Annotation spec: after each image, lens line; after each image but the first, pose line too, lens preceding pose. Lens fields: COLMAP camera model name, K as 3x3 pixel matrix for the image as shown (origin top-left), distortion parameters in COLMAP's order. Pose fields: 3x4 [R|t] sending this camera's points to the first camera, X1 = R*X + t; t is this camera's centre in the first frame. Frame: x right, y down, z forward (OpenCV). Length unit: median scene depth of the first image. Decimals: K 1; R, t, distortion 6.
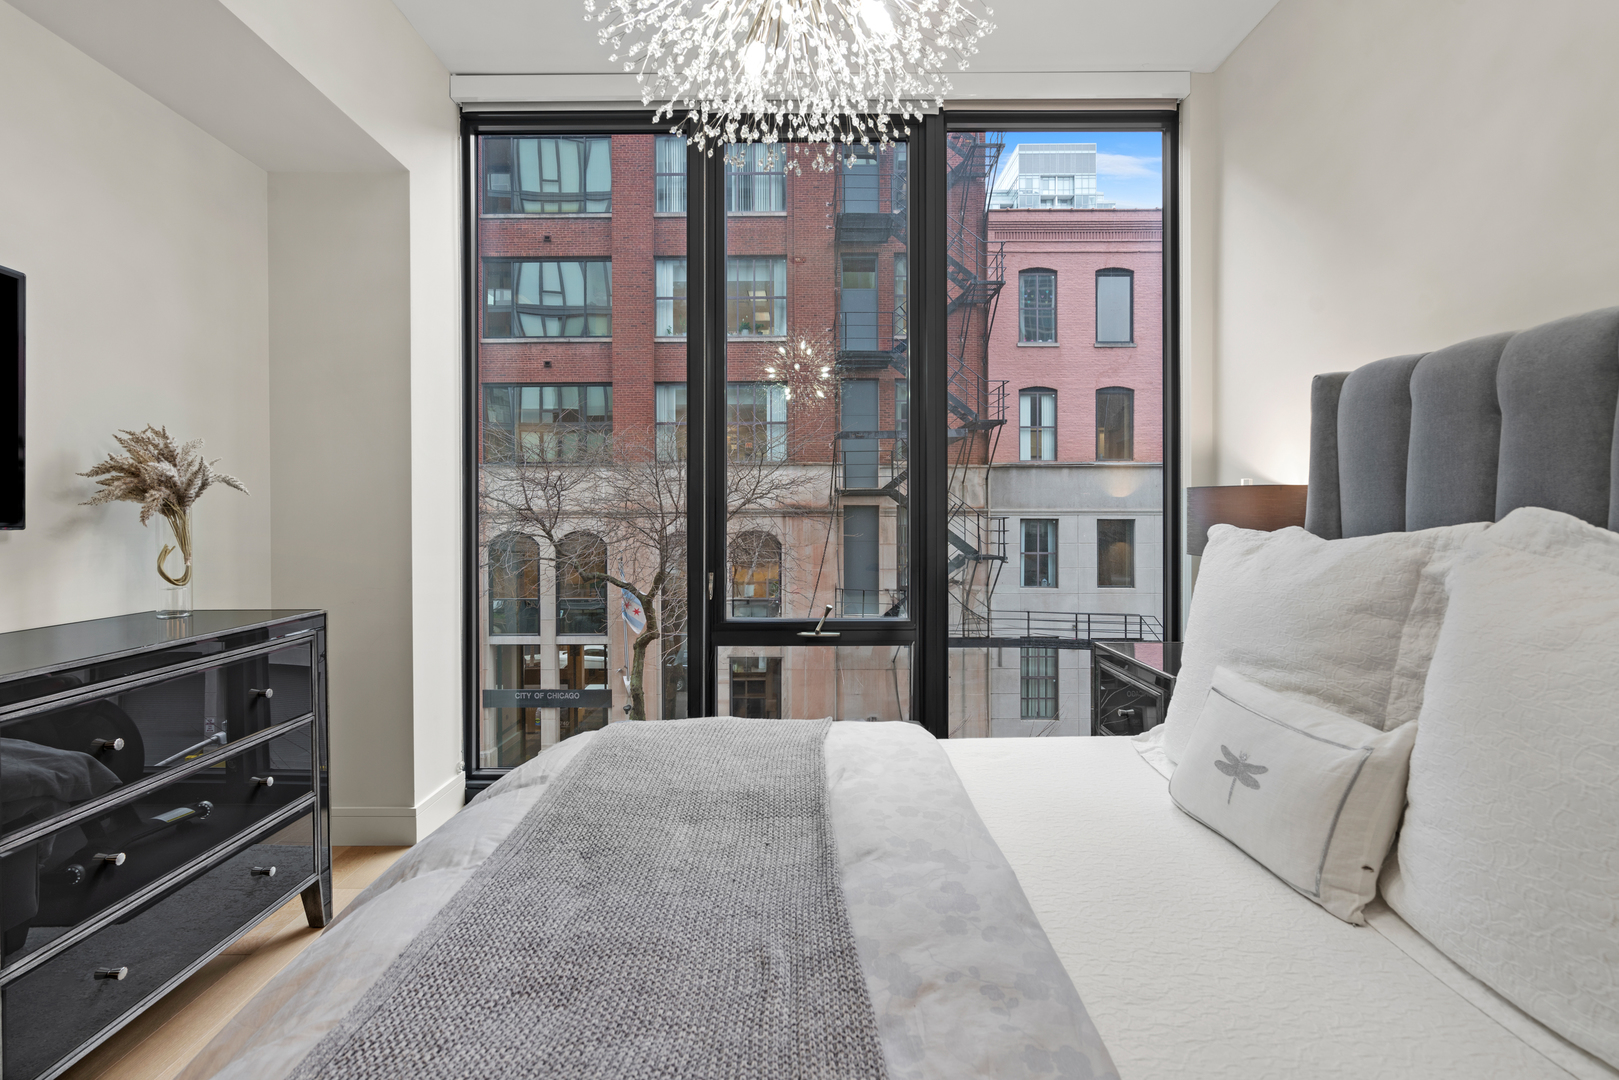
lens RADIAL K [[752.3, 0, 800.8], [0, 752.3, 517.9], [0, 0, 1]] dist [-0.002443, 0.000308]
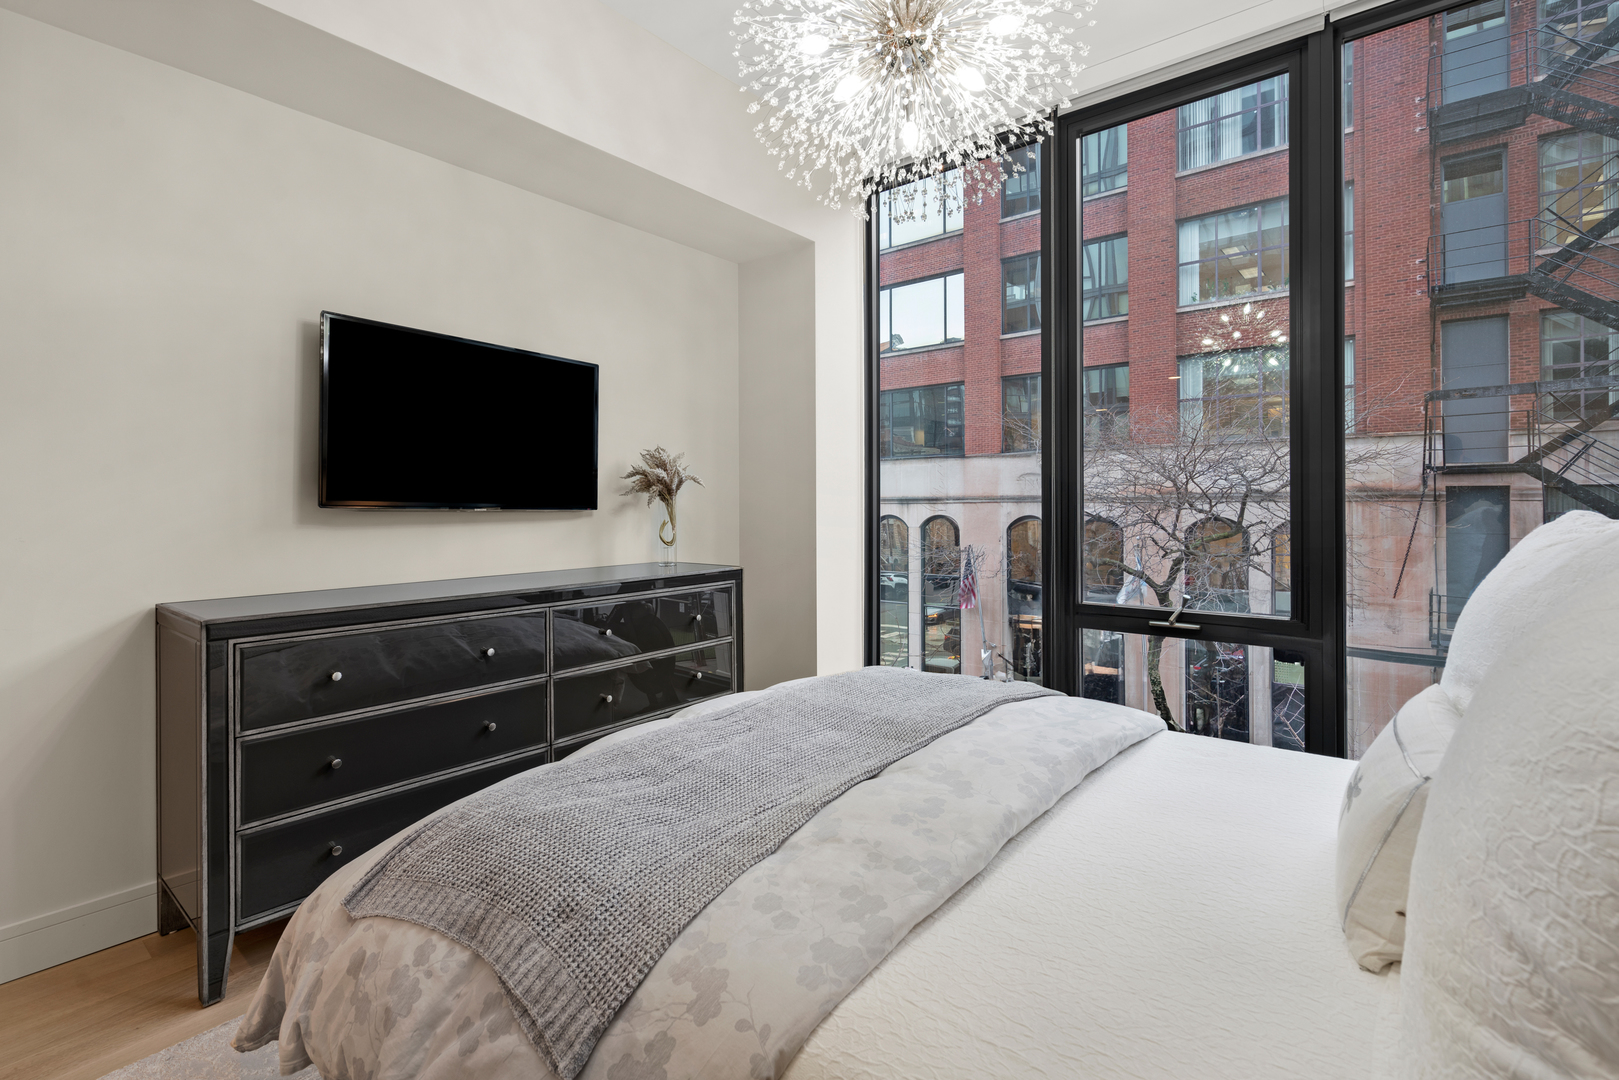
lens RADIAL K [[749.7, 0, 805.2], [0, 749.7, 503.6], [0, 0, 1]] dist [0.001893, -0.000001]
pose [[0.774200, 0.000124, -0.632941, 0.038151], [0.000416, 1.000000, 0.000705, -0.000035], [0.632941, -0.000809, 0.774200, -0.004339]]
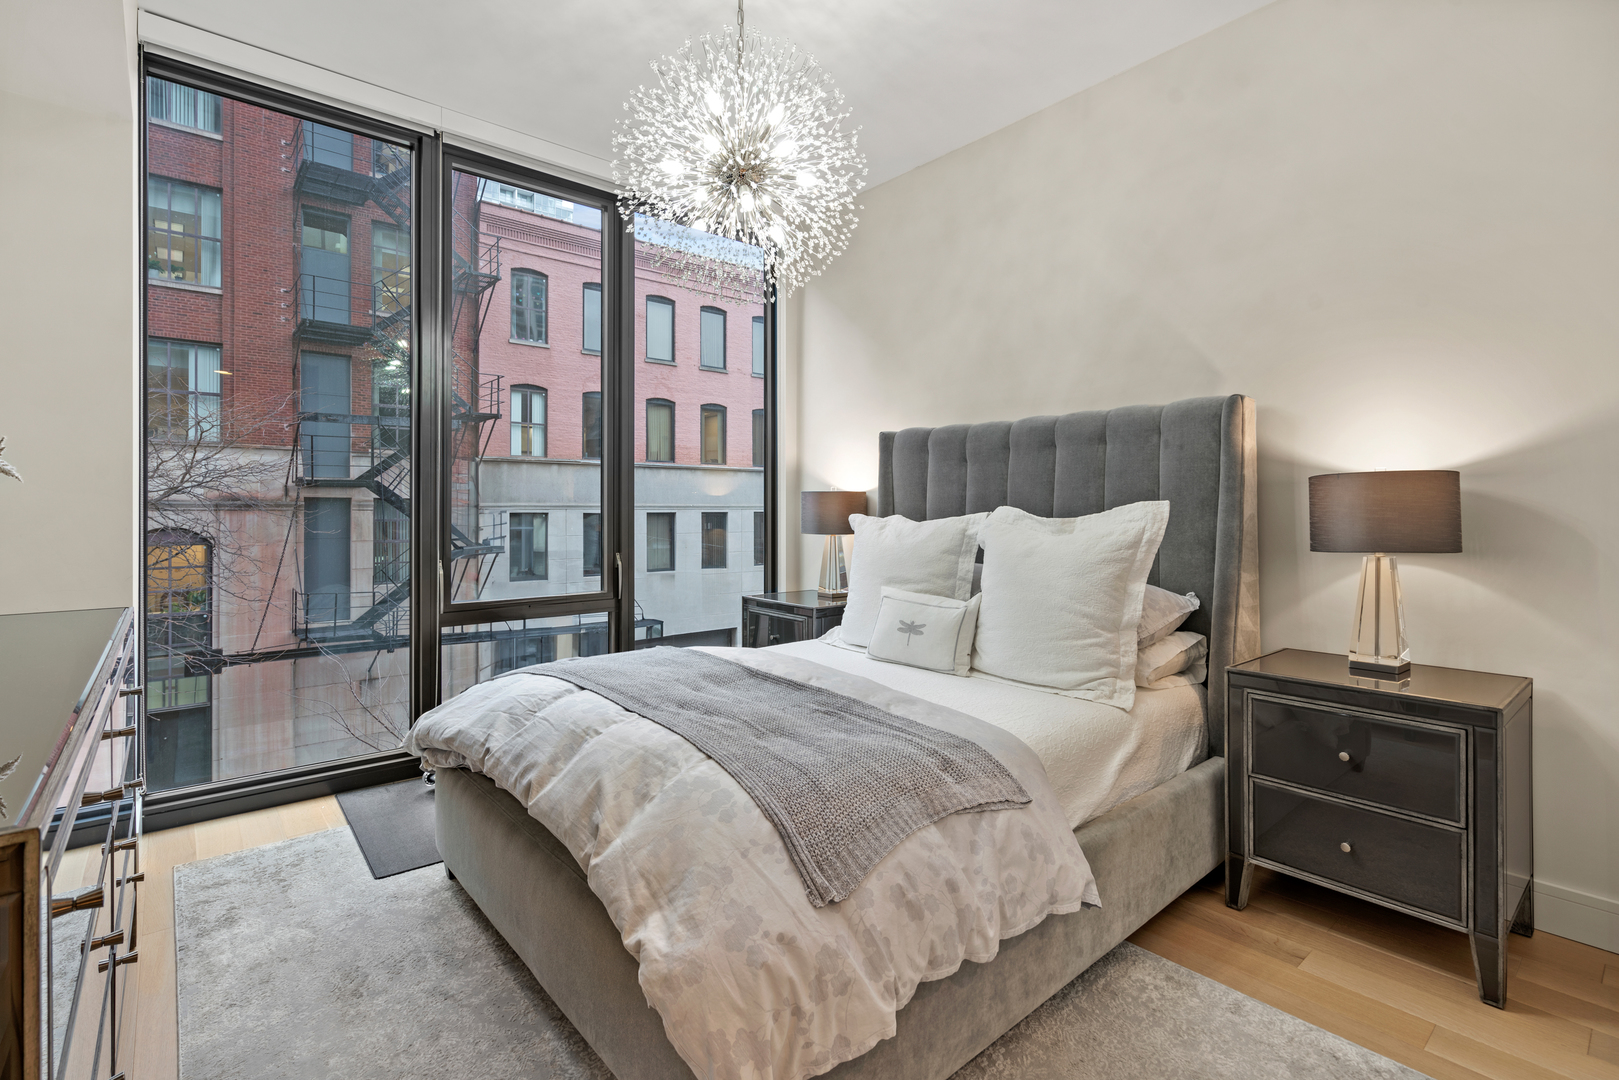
lens RADIAL K [[749.7, 0, 805.2], [0, 749.7, 503.6], [0, 0, 1]] dist [0.001893, -0.000001]
pose [[0.763093, 0.007190, 0.646249, -0.063636], [0.000178, 0.999936, -0.011335, 0.000351], [-0.646289, 0.008765, 0.763042, -0.026559]]
